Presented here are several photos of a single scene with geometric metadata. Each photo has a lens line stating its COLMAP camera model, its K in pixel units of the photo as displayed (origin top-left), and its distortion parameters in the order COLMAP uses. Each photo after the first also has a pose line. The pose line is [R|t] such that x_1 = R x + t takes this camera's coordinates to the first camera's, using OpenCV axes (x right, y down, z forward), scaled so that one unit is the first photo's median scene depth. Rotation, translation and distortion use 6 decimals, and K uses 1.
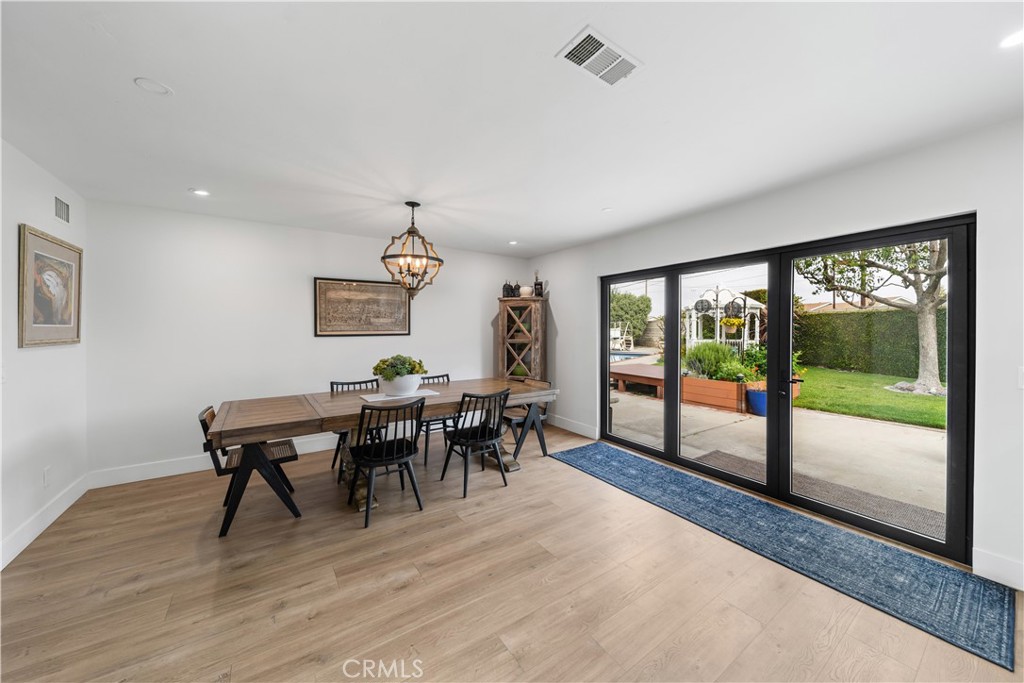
lens RADIAL K [[368.7, 0, 509.2], [0, 368.7, 328.8], [0, 0, 1]] dist [-0.000313, -0.000036]
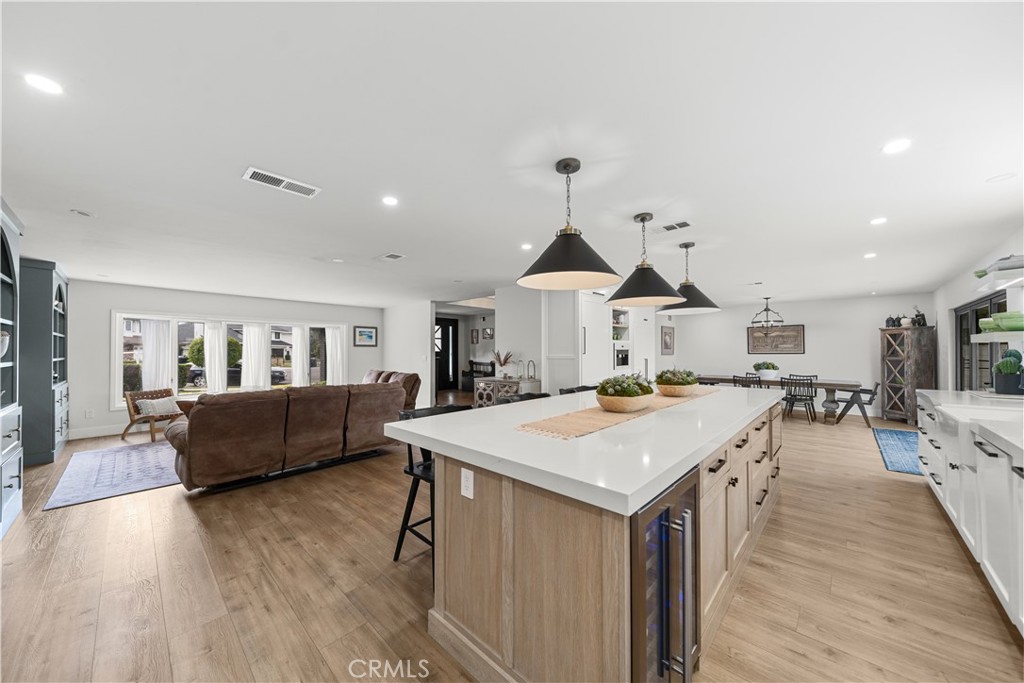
lens RADIAL K [[360.0, 0, 512.0], [0, 360.0, 341.5], [0, 0, 1]] dist [0.000120, 0.000017]
pose [[0.208962, -0.024747, -0.977611, 1.052472], [0.000627, 0.999683, -0.025172, 0.001238], [0.977924, 0.004647, 0.208911, -0.693418]]
